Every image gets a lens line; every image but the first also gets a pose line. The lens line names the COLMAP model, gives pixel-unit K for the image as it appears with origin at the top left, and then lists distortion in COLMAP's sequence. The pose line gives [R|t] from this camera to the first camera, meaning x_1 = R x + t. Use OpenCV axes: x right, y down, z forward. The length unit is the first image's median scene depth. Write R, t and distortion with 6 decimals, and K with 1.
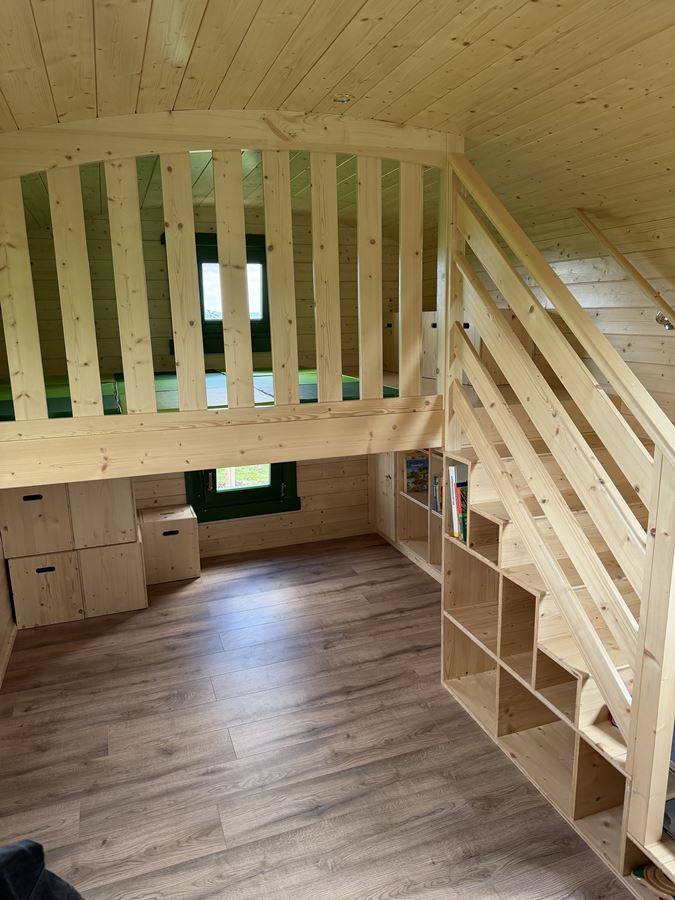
lens RADIAL K [[626.1, 0, 337.5], [0, 626.1, 450.0], [0, 0, 1]] dist [0.028666, 0.000545]
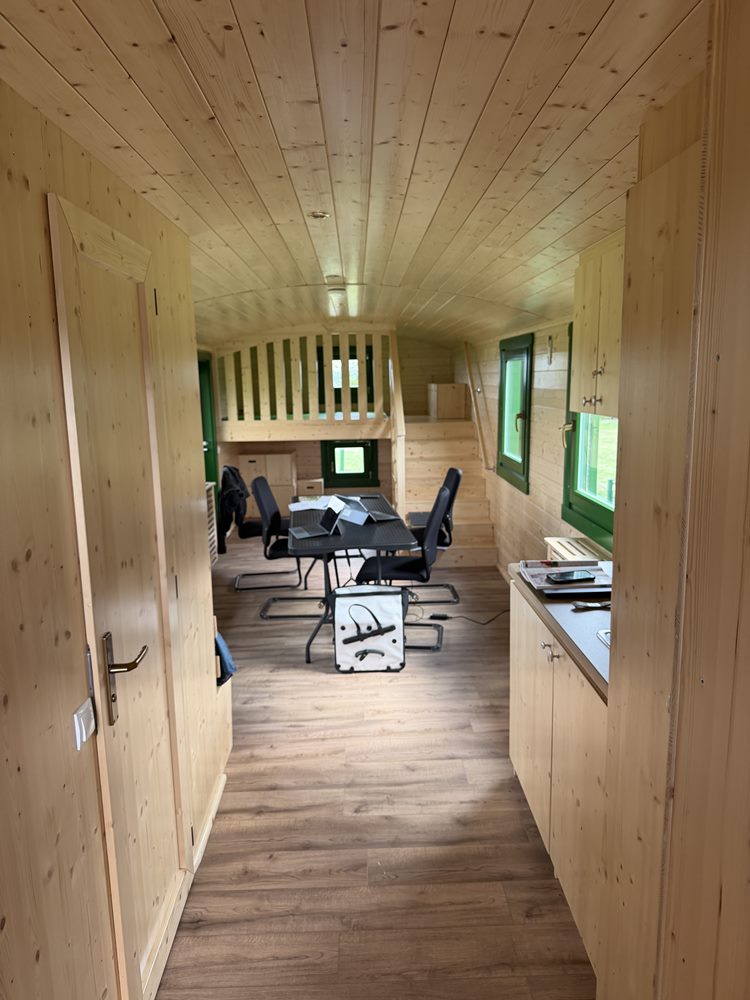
lens RADIAL K [[695.7, 0, 375.0], [0, 695.7, 500.0], [0, 0, 1]] dist [0.028666, 0.000545]
pose [[0.947651, 0.060988, -0.313429, 0.722268], [-0.071117, 0.997247, -0.020976, 0.222692], [0.311287, 0.042168, 0.949380, -1.232511]]
